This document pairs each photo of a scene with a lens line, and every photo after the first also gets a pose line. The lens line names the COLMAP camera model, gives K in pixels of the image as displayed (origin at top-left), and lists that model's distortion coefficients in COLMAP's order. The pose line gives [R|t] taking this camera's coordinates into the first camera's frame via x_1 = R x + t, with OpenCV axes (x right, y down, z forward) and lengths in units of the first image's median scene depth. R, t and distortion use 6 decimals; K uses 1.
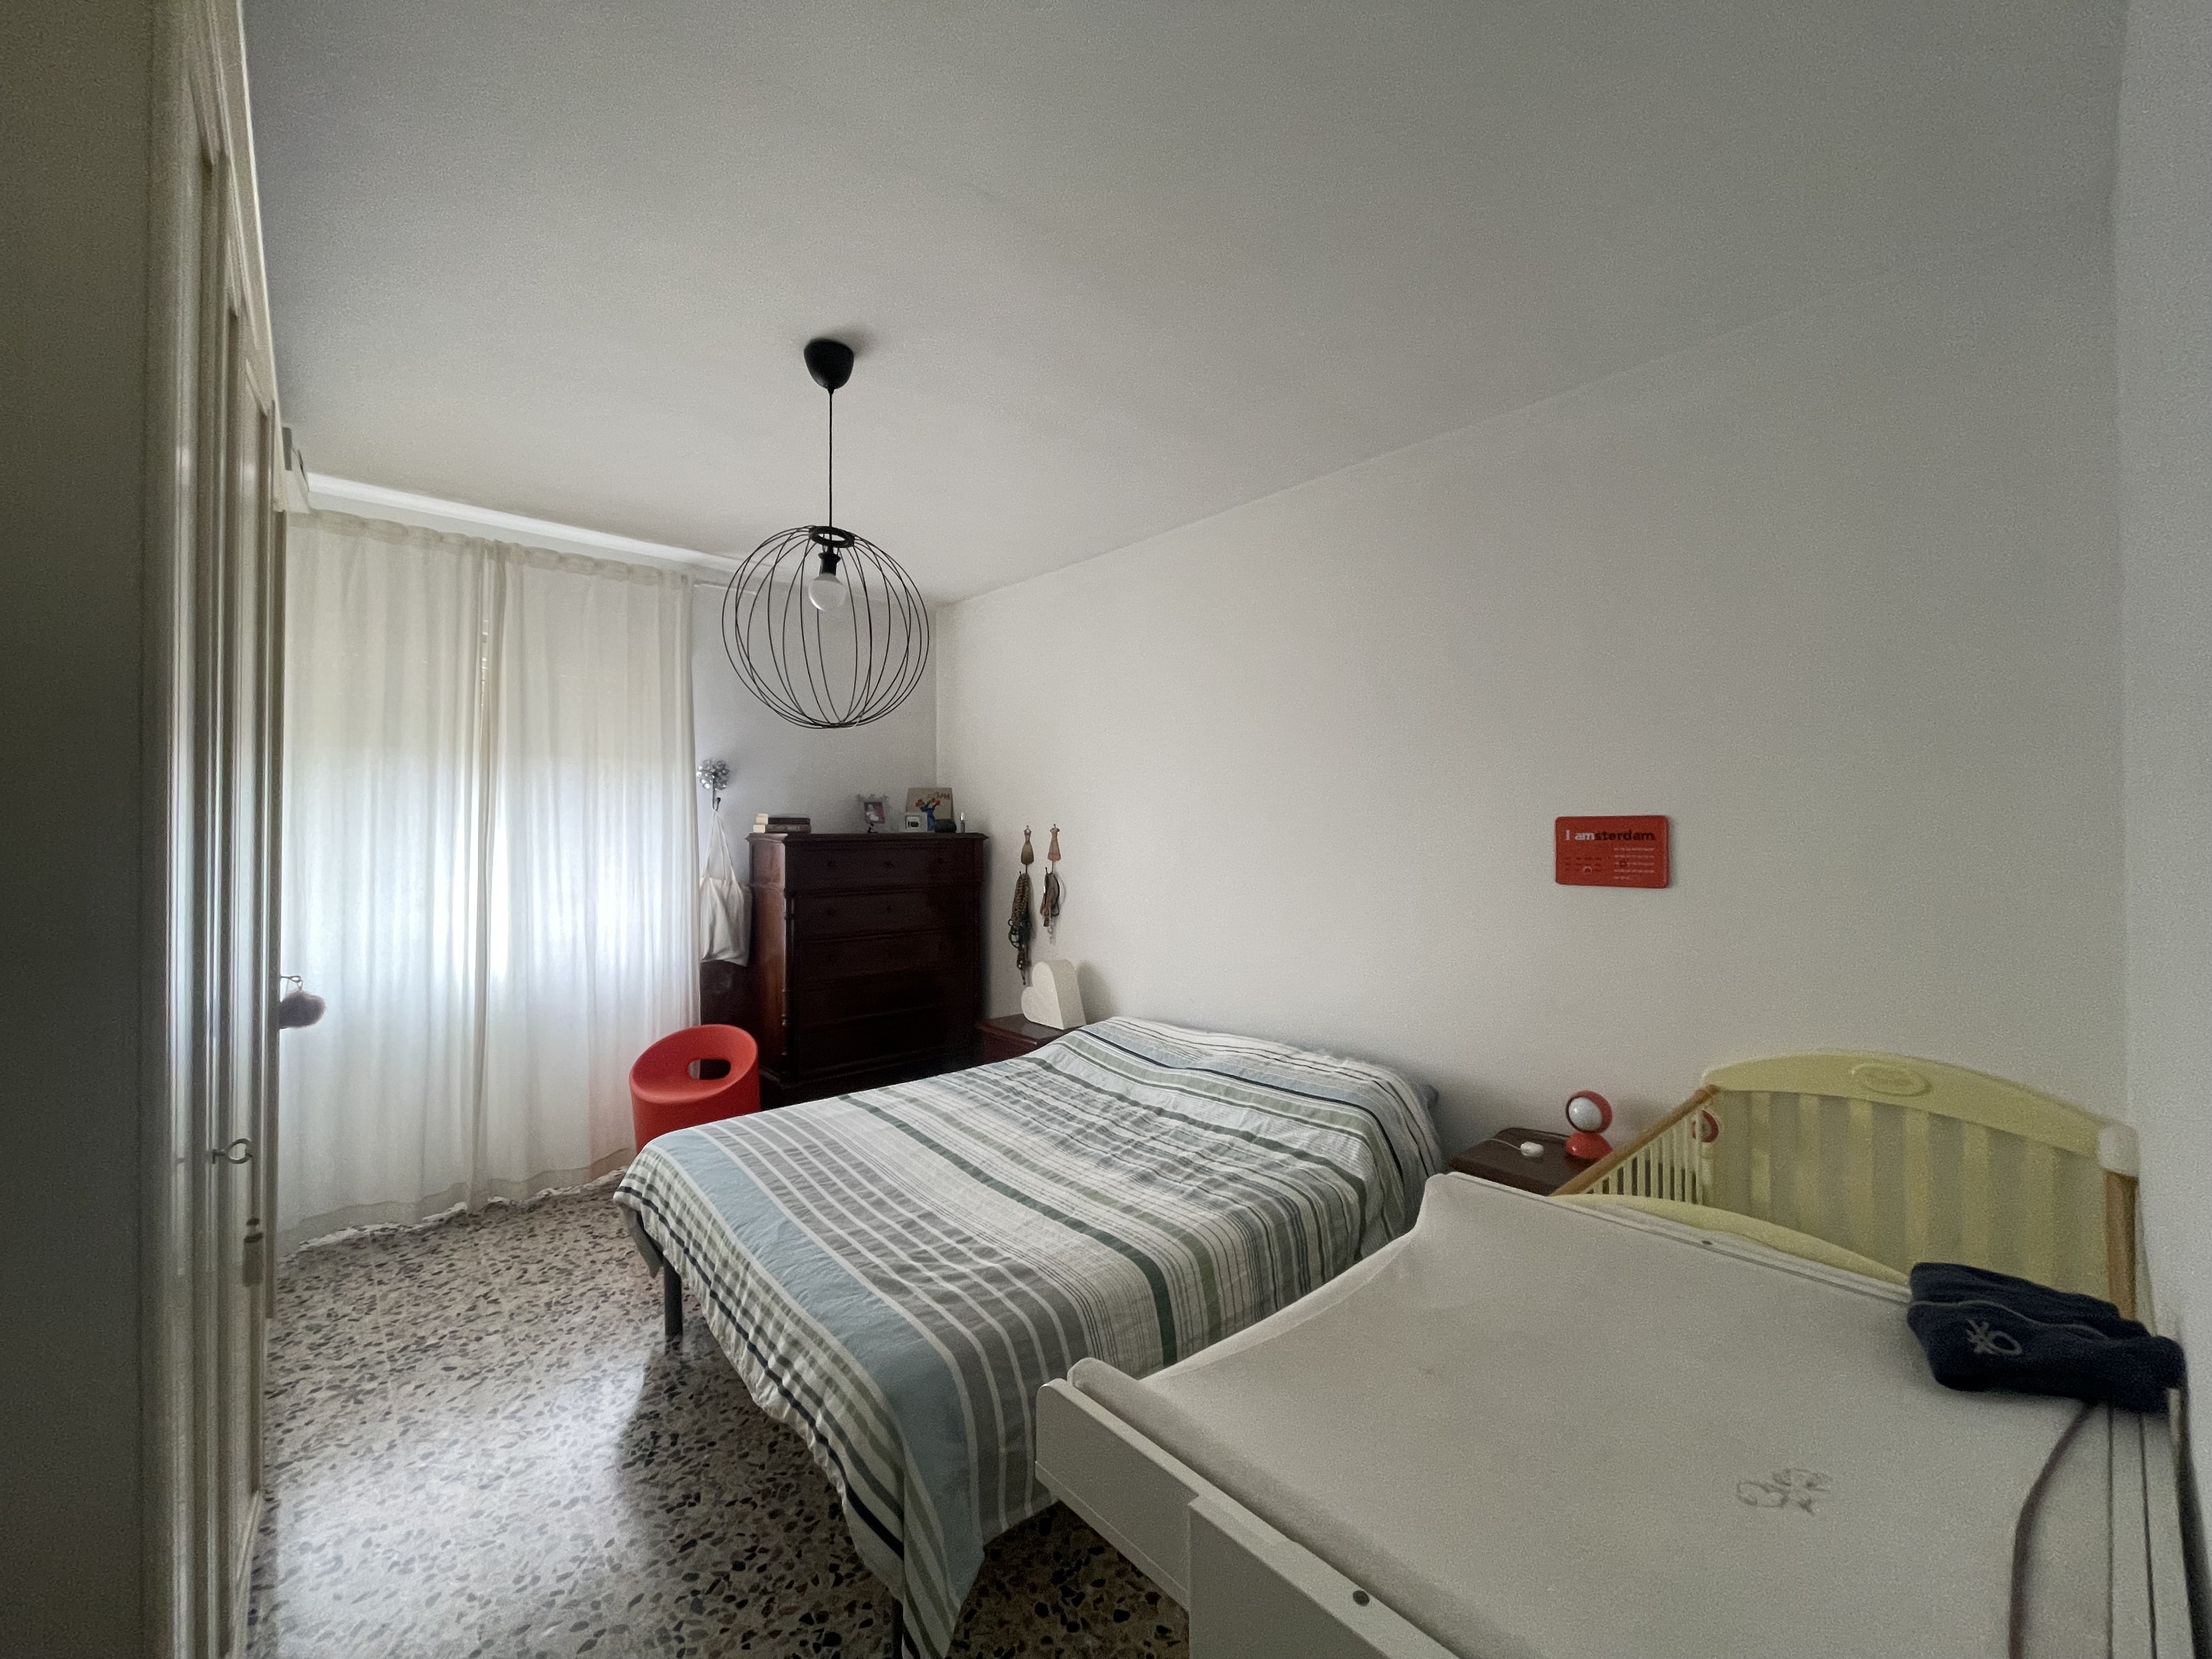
lens RADIAL K [[887.5, 0, 1106.0], [0, 887.5, 829.5], [0, 0, 1]] dist [-0.001947, -0.000042]
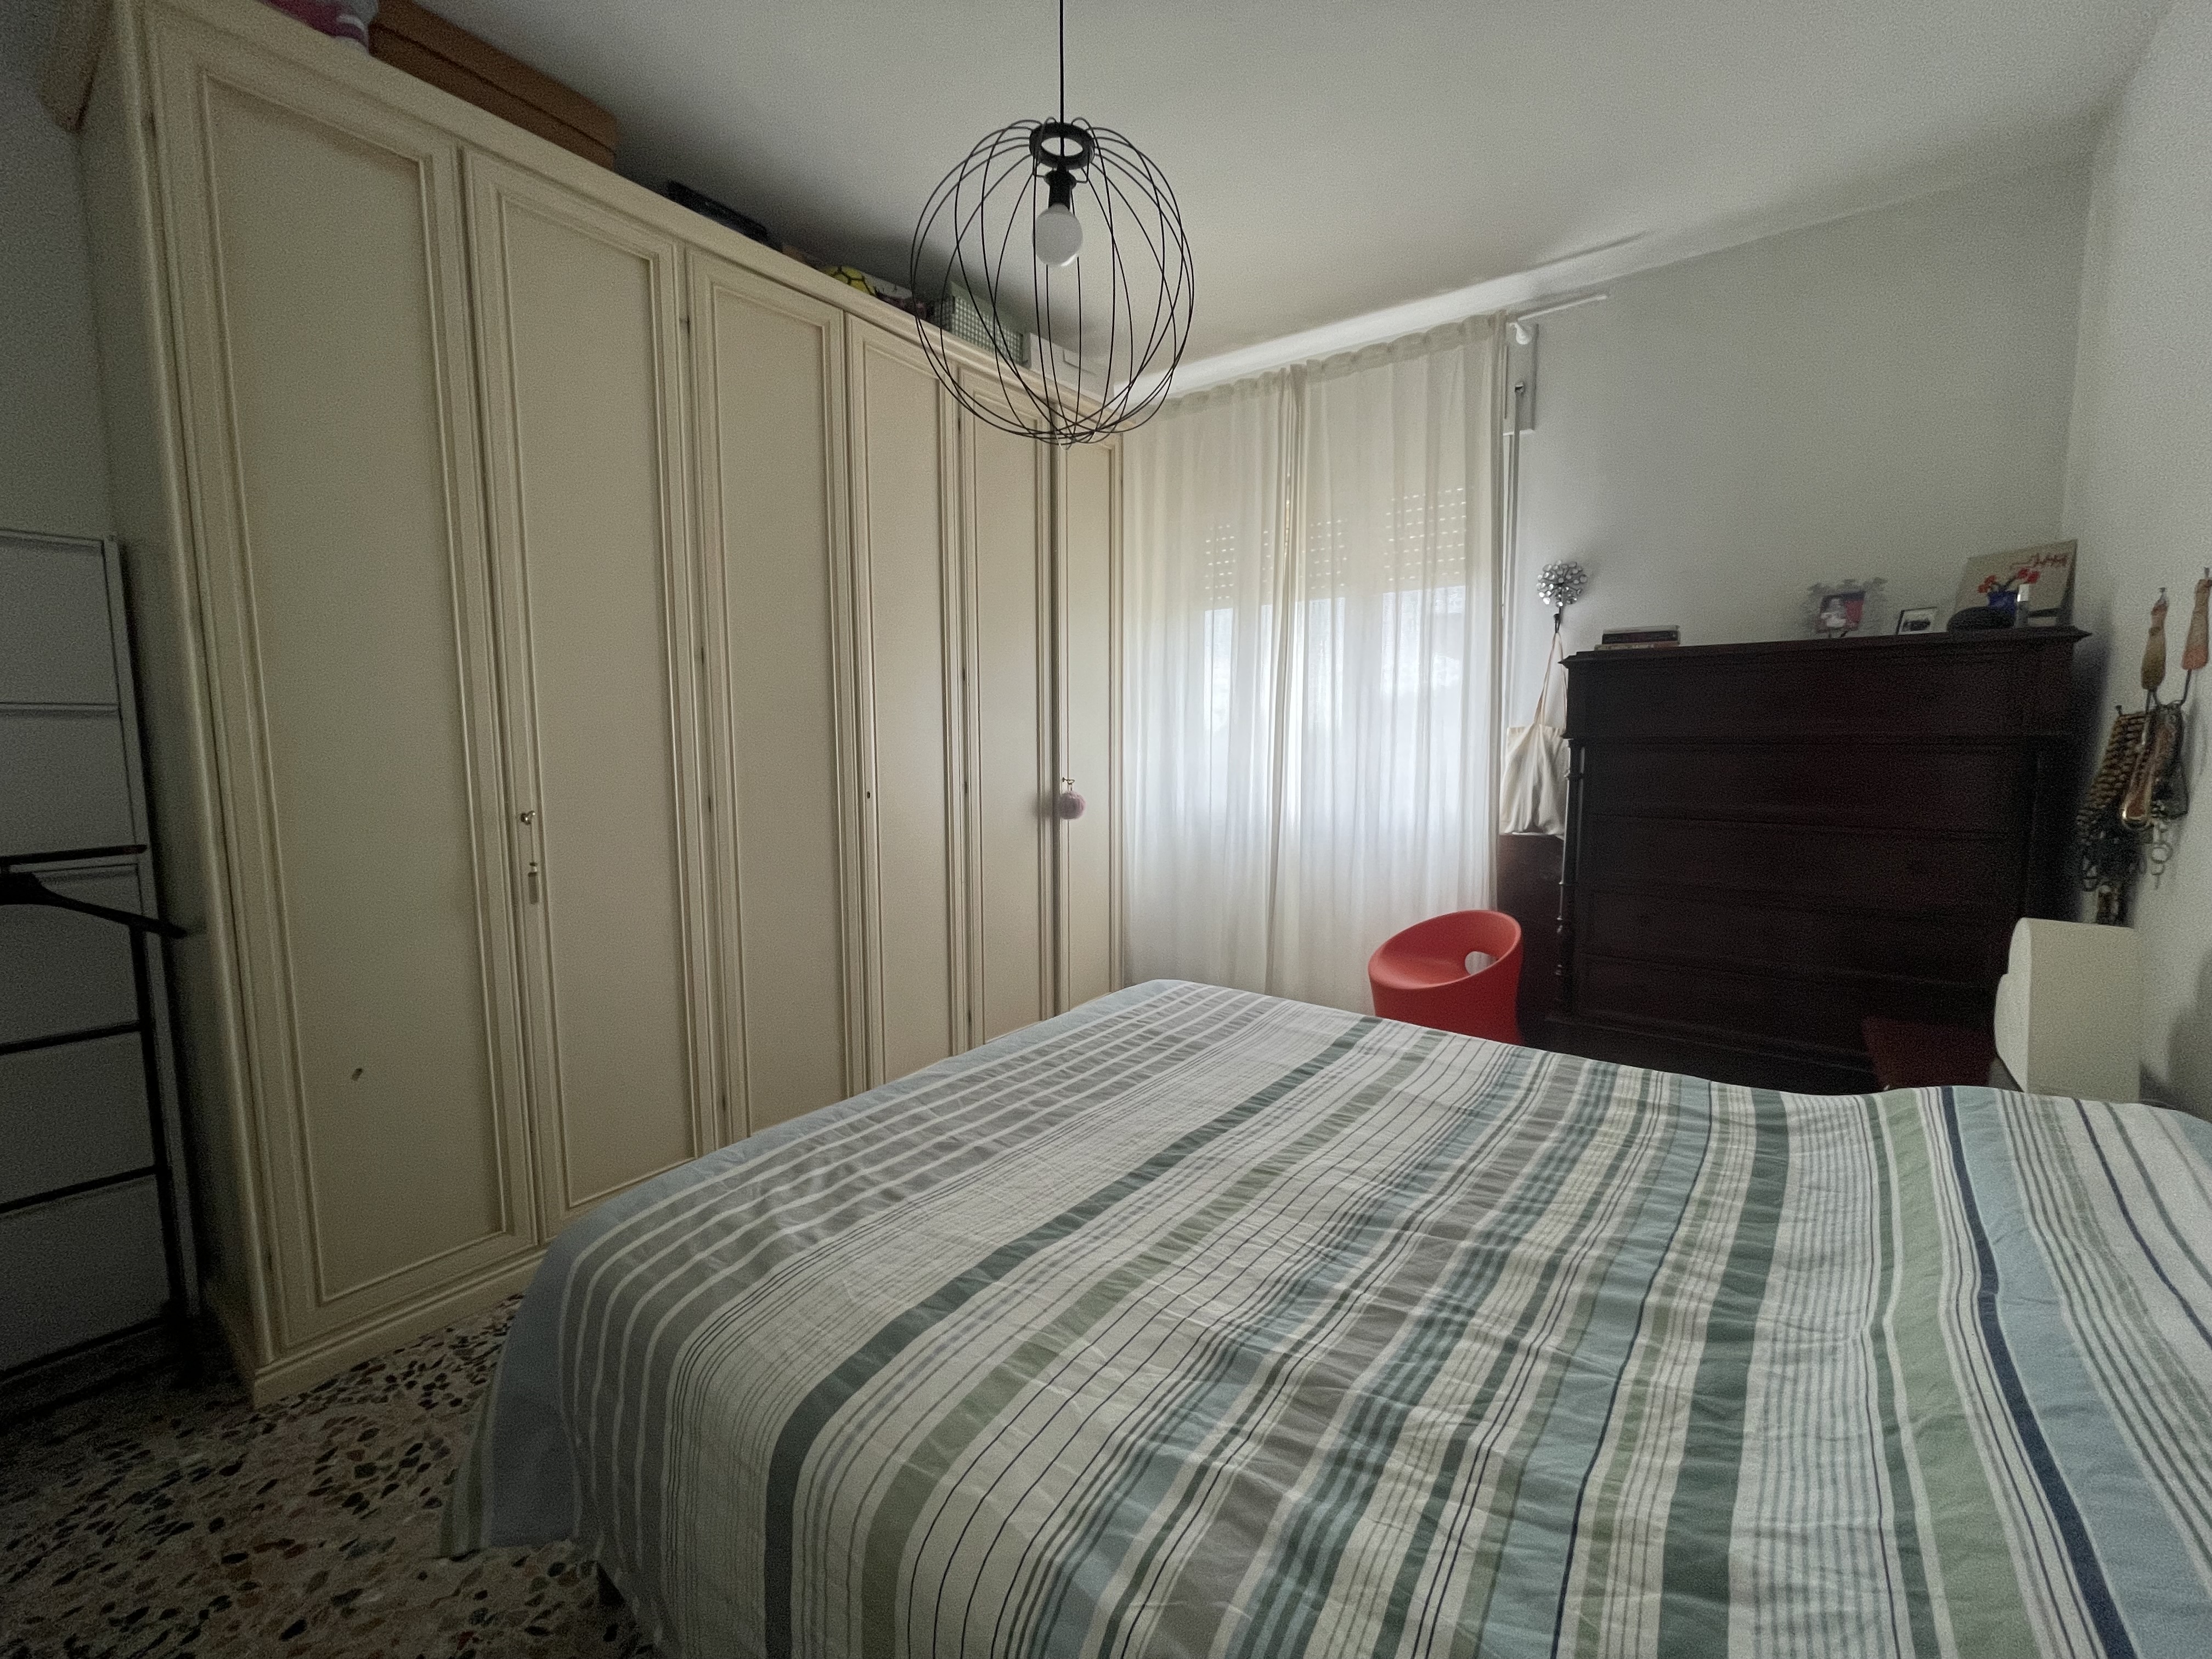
lens RADIAL K [[887.5, 0, 1106.0], [0, 887.5, 829.5], [0, 0, 1]] dist [-0.001947, -0.000042]
pose [[0.201990, 0.106283, -0.973604, 0.349753], [0.002975, 0.994023, 0.109129, 0.094915], [0.979383, -0.024940, 0.200467, 0.762039]]
